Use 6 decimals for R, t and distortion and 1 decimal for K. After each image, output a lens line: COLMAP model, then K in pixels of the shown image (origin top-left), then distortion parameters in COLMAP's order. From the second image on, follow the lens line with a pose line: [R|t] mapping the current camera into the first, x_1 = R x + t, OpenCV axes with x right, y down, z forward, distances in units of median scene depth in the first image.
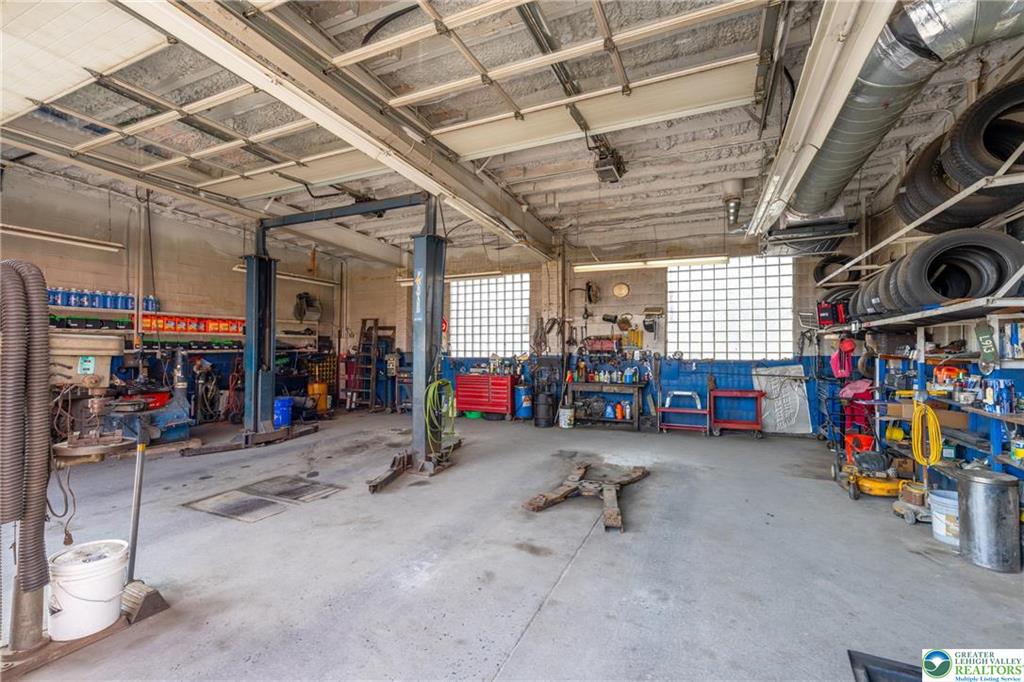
lens RADIAL K [[401.9, 0, 501.7], [0, 401.9, 341.5], [0, 0, 1]] dist [0.000203, 0.000013]
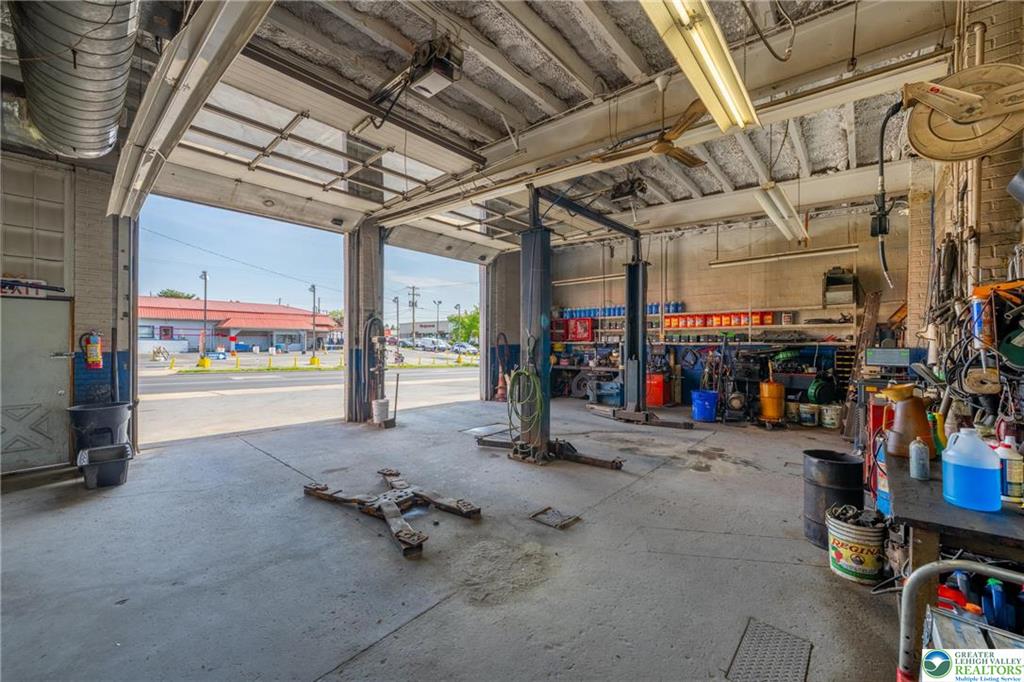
lens RADIAL K [[401.9, 0, 501.7], [0, 401.9, 341.5], [0, 0, 1]] dist [0.000203, 0.000013]
pose [[-0.238471, -0.000355, -0.971150, 0.566271], [0.016011, 0.999863, -0.004297, 0.015728], [0.971018, -0.016573, -0.238433, 0.803355]]
